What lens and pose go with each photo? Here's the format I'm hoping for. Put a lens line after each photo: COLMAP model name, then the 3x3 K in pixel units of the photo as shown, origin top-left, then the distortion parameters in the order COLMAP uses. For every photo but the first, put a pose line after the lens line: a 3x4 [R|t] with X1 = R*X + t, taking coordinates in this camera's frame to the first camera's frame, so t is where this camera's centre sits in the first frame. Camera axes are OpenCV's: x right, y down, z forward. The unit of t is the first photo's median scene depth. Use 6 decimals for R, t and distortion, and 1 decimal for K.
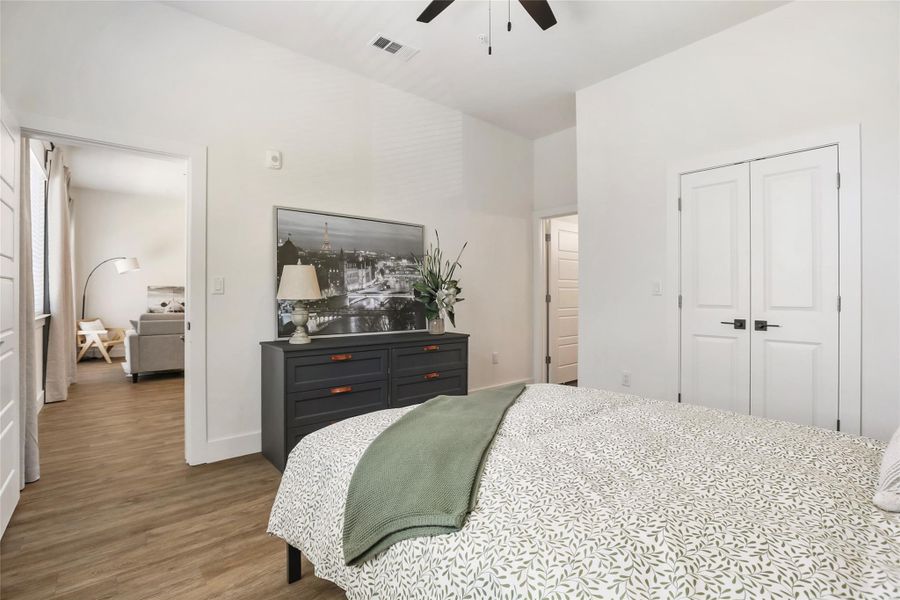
lens RADIAL K [[420.1, 0, 448.8], [0, 420.1, 307.2], [0, 0, 1]] dist [-0.042388, 0.013415]
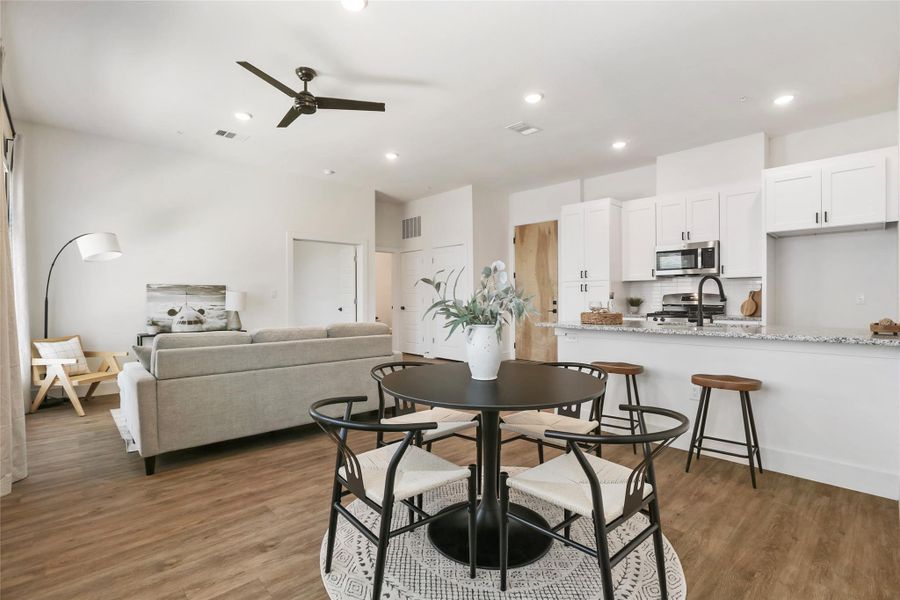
lens RADIAL K [[420.1, 0, 448.8], [0, 420.1, 307.2], [0, 0, 1]] dist [-0.042388, 0.013415]
pose [[0.998912, -0.000755, 0.046626, -0.325490], [0.000855, 0.999997, -0.002135, -0.014922], [-0.046625, 0.002173, 0.998910, 0.373050]]
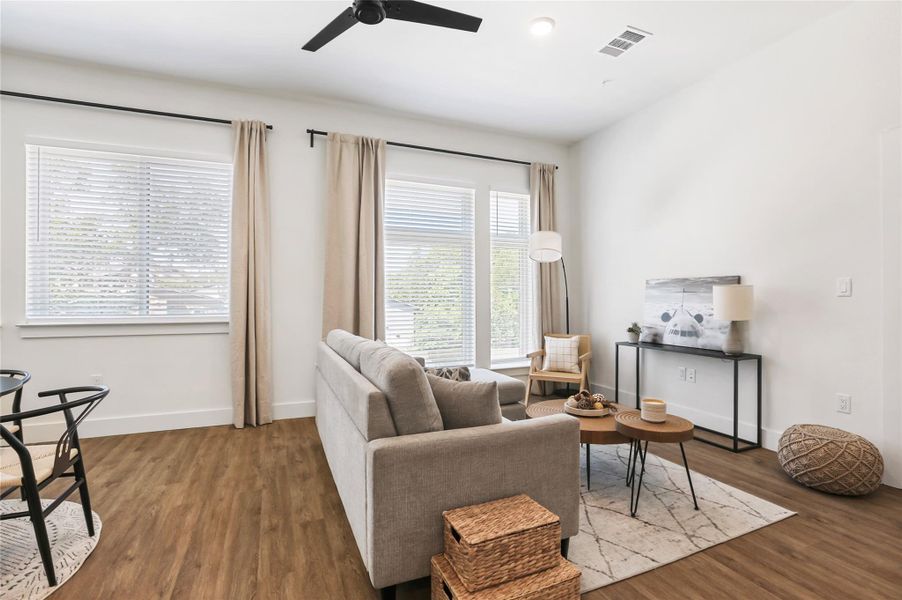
lens RADIAL K [[421.0, 0, 449.8], [0, 421.0, 307.2], [0, 0, 1]] dist [-0.042388, 0.013415]
pose [[-0.303624, 0.022367, -0.952529, -0.178508], [-0.020272, 0.999346, 0.029928, -0.031356], [0.952576, 0.028397, -0.302972, 1.053349]]
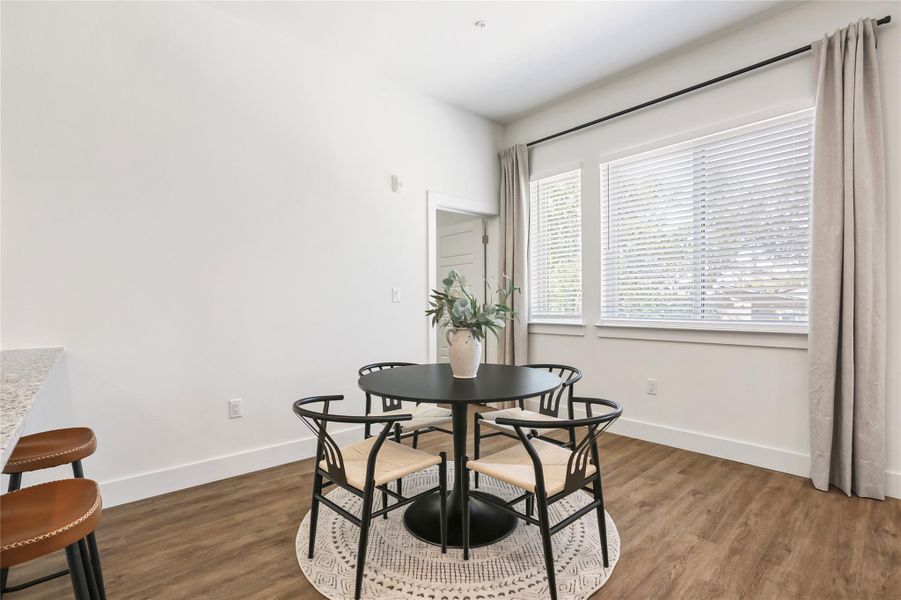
lens RADIAL K [[420.5, 0, 449.3], [0, 420.5, 307.2], [0, 0, 1]] dist [-0.042388, 0.013415]
pose [[-0.999603, 0.007540, -0.027133, -0.266211], [0.006634, 0.999423, 0.033317, -0.029674], [0.027369, 0.033124, -0.999076, 0.983795]]
